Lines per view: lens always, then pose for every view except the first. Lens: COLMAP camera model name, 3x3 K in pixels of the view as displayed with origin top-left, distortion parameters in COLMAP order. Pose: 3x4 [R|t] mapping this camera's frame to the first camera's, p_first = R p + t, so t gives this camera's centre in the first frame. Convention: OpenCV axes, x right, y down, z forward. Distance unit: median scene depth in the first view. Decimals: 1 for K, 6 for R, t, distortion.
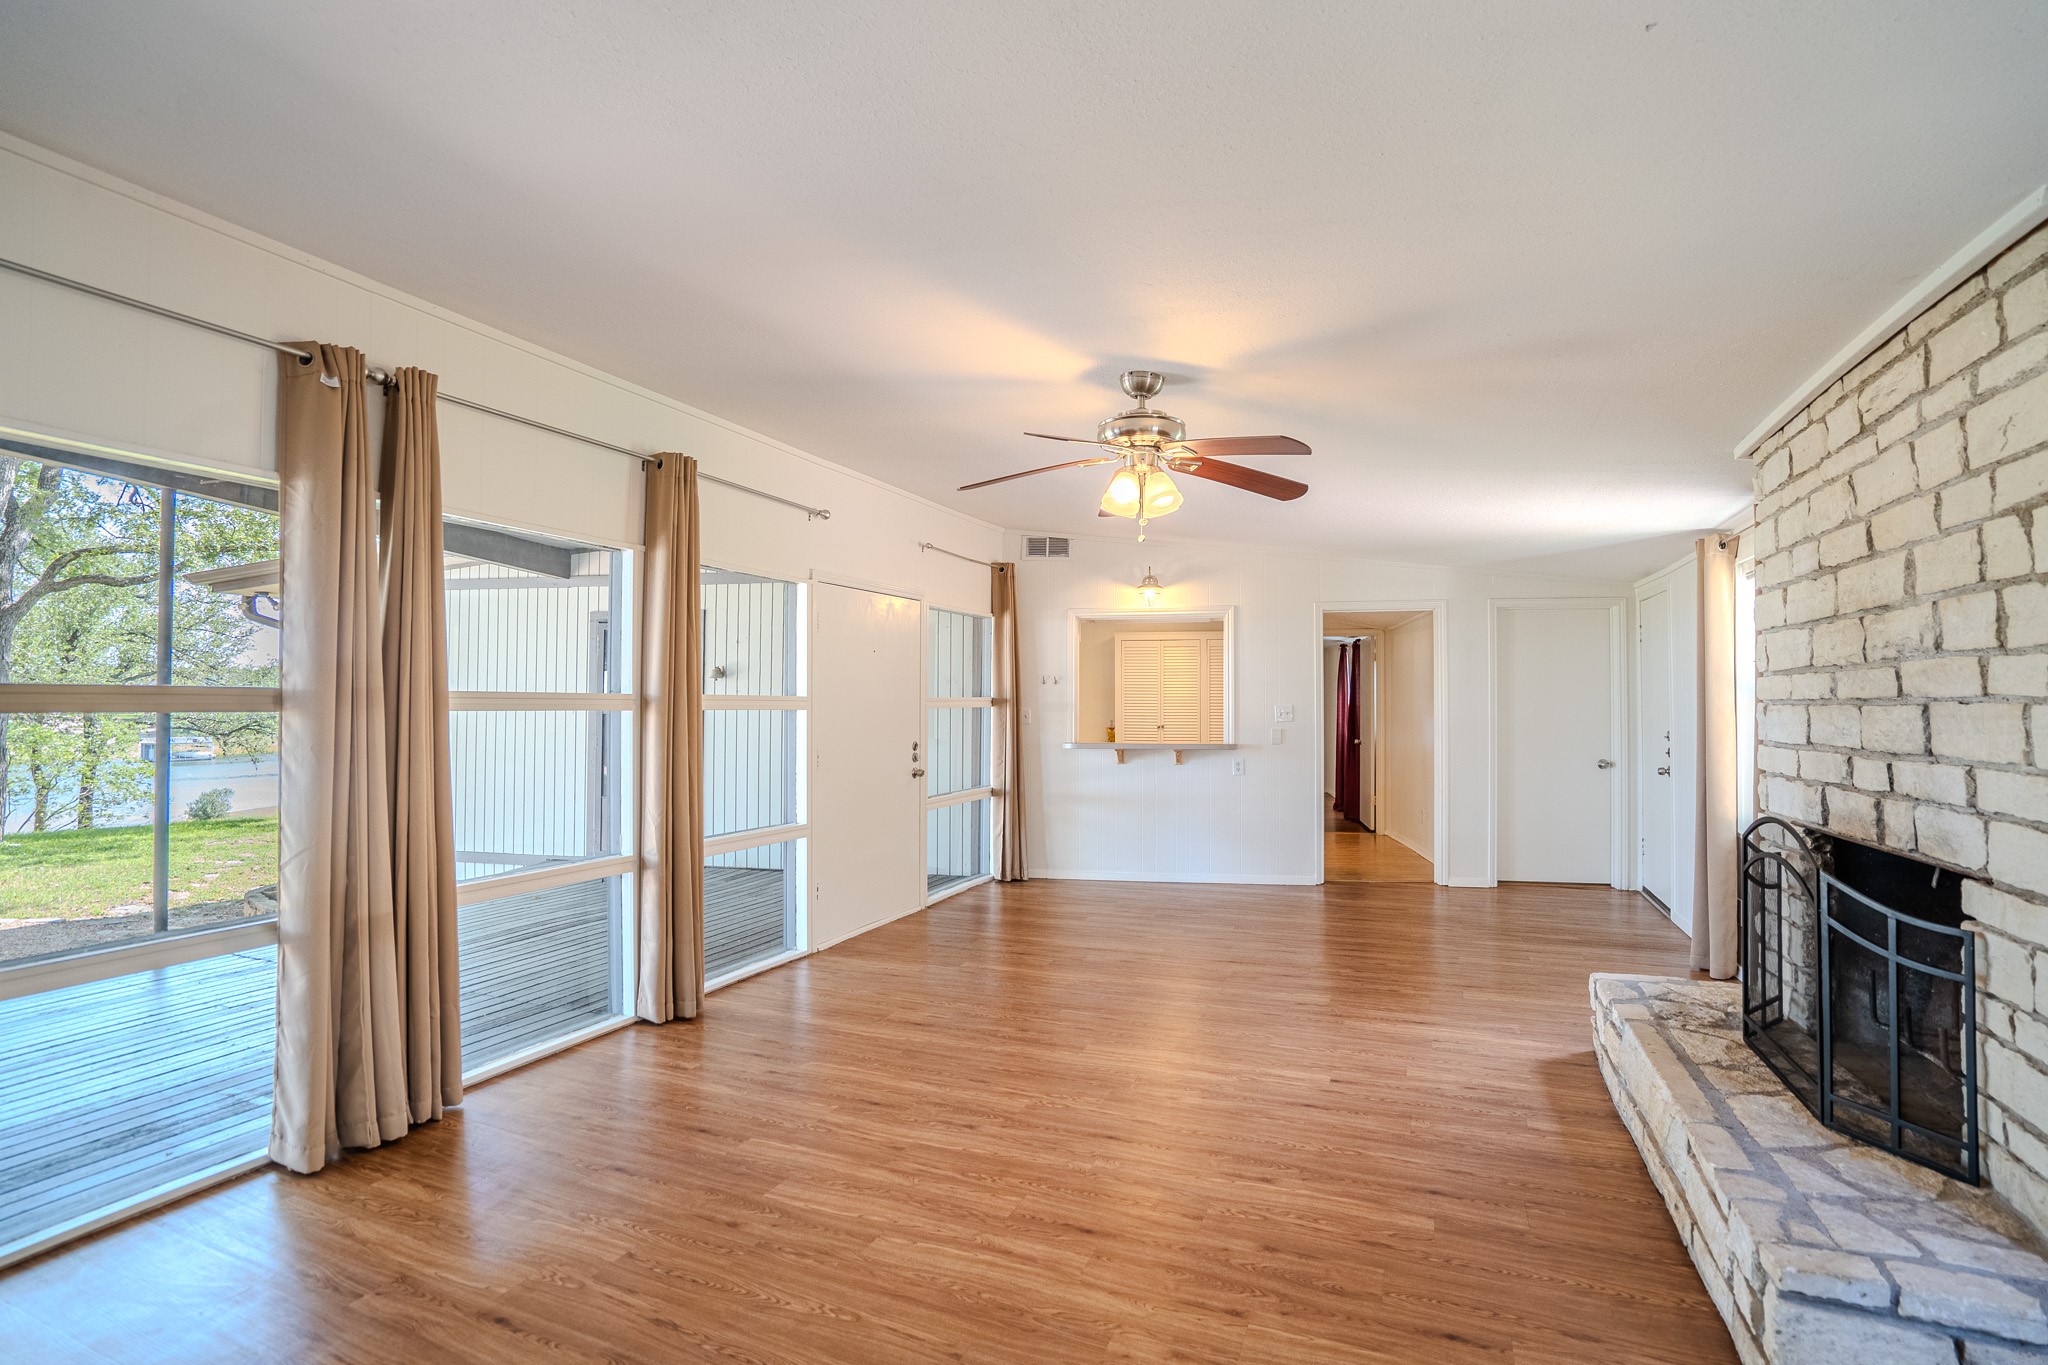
lens RADIAL K [[936.8, 0, 1016.5], [0, 936.8, 685.4], [0, 0, 1]] dist [-0.060418, 0.026122]
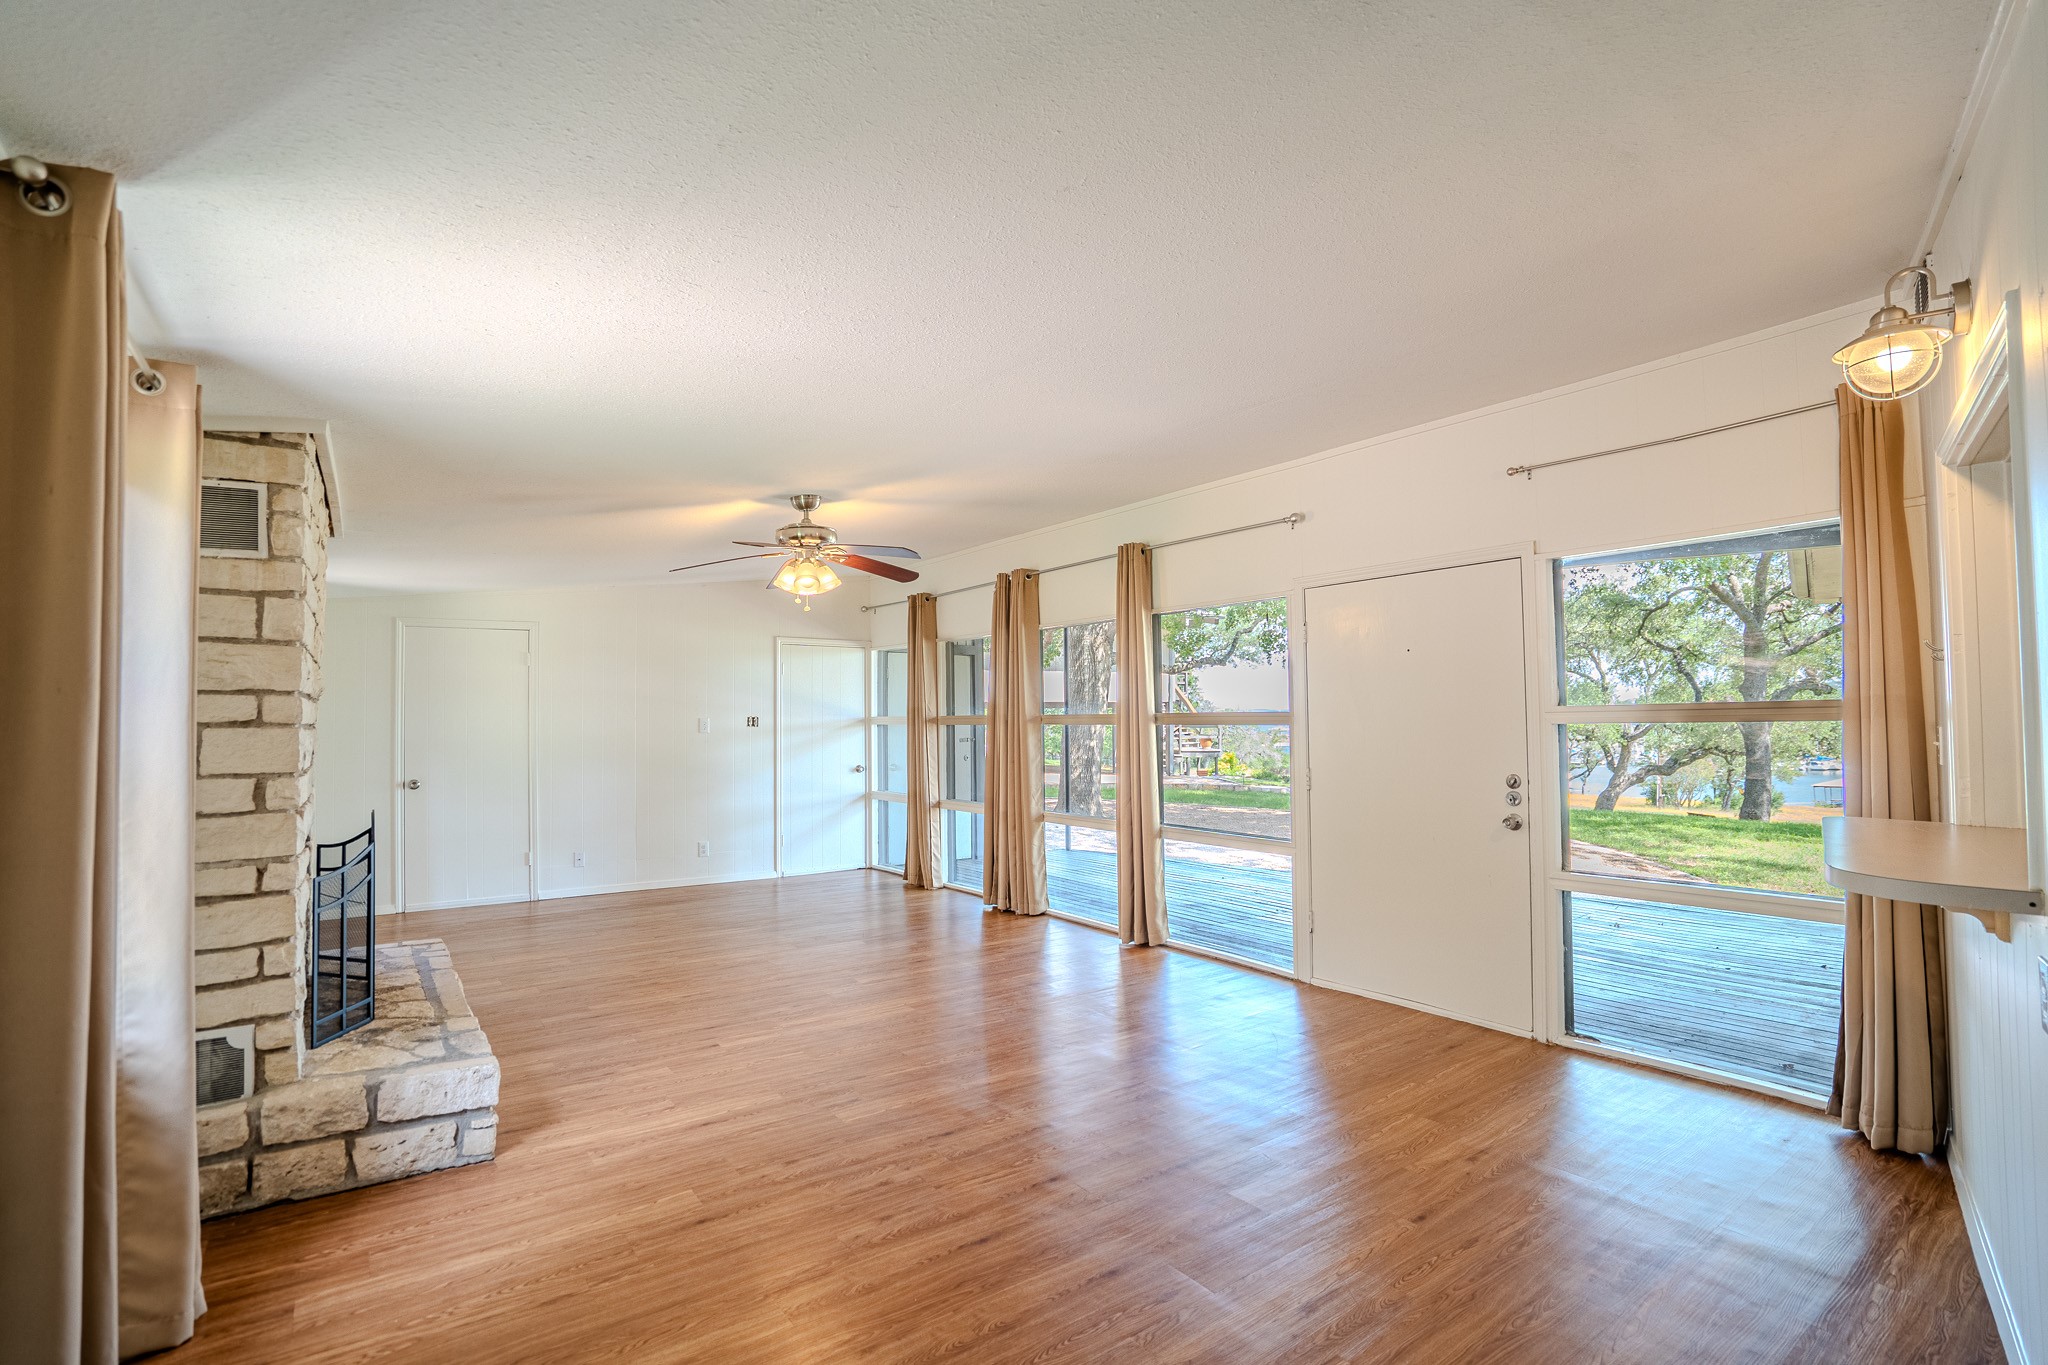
lens RADIAL K [[936.8, 0, 1016.5], [0, 936.8, 685.4], [0, 0, 1]] dist [-0.060418, 0.026122]
pose [[-0.501799, -0.023848, -0.864655, 1.194952], [0.025887, 0.998758, -0.042570, 0.031232], [0.864597, -0.043745, -0.500558, 1.962734]]
